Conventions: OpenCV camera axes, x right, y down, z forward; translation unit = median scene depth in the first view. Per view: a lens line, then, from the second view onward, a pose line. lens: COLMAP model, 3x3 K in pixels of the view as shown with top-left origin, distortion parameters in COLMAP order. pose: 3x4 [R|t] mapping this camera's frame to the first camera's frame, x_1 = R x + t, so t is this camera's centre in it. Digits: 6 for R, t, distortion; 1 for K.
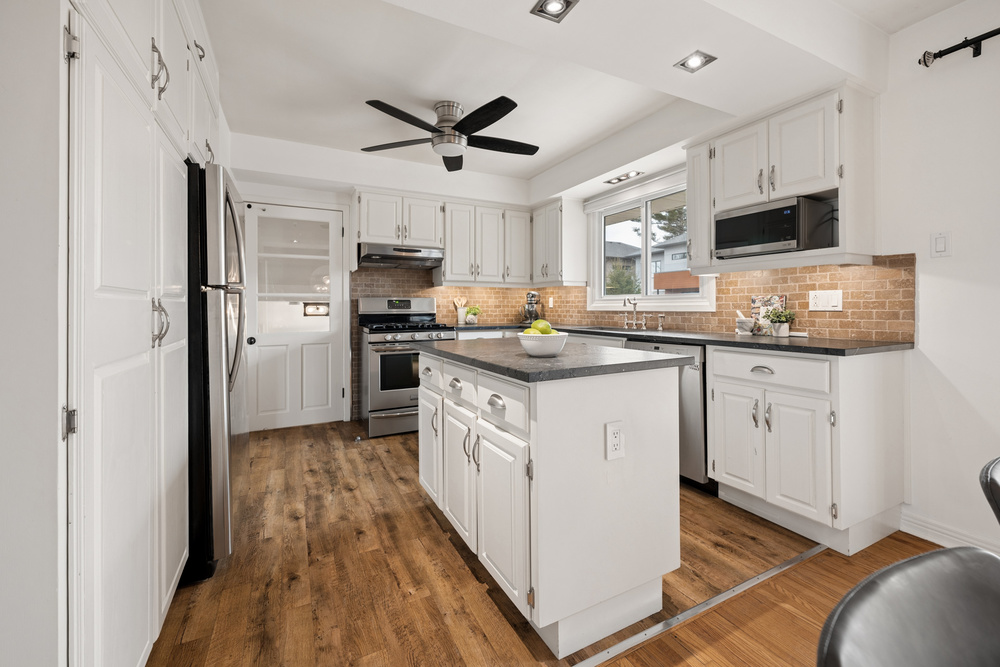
lens RADIAL K [[414.0, 0, 503.0], [0, 414.0, 307.8], [0, 0, 1]] dist [-0.000382, -0.000261]
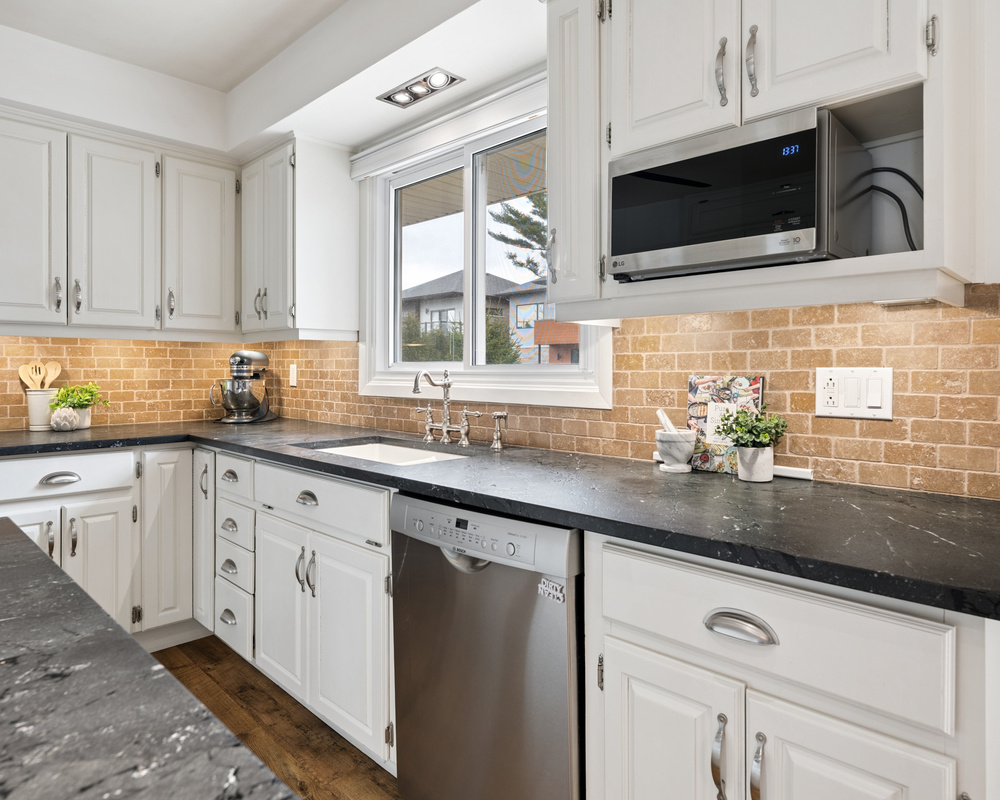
lens RADIAL K [[619.7, 0, 538.5], [0, 619.7, 377.2], [0, 0, 1]] dist [-0.004213, -0.002773]
pose [[0.939395, -0.000919, 0.342835, 0.269564], [-0.002981, 0.999937, 0.010850, -0.036575], [-0.342823, -0.011214, 0.939333, 0.514687]]
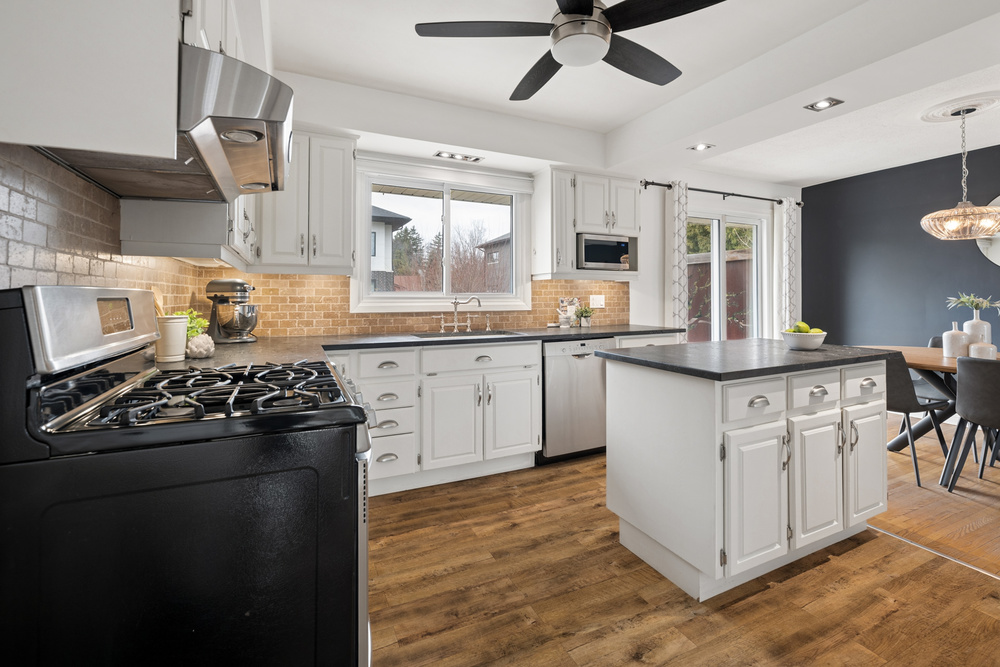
lens RADIAL K [[441.2, 0, 496.3], [0, 441.2, 290.7], [0, 0, 1]] dist [-0.000906, 0.000100]
pose [[0.035420, 0.014731, 0.999264, -0.887018], [0.001112, 0.999890, -0.014780, -0.033107], [-0.999372, 0.001635, 0.035400, 1.276661]]
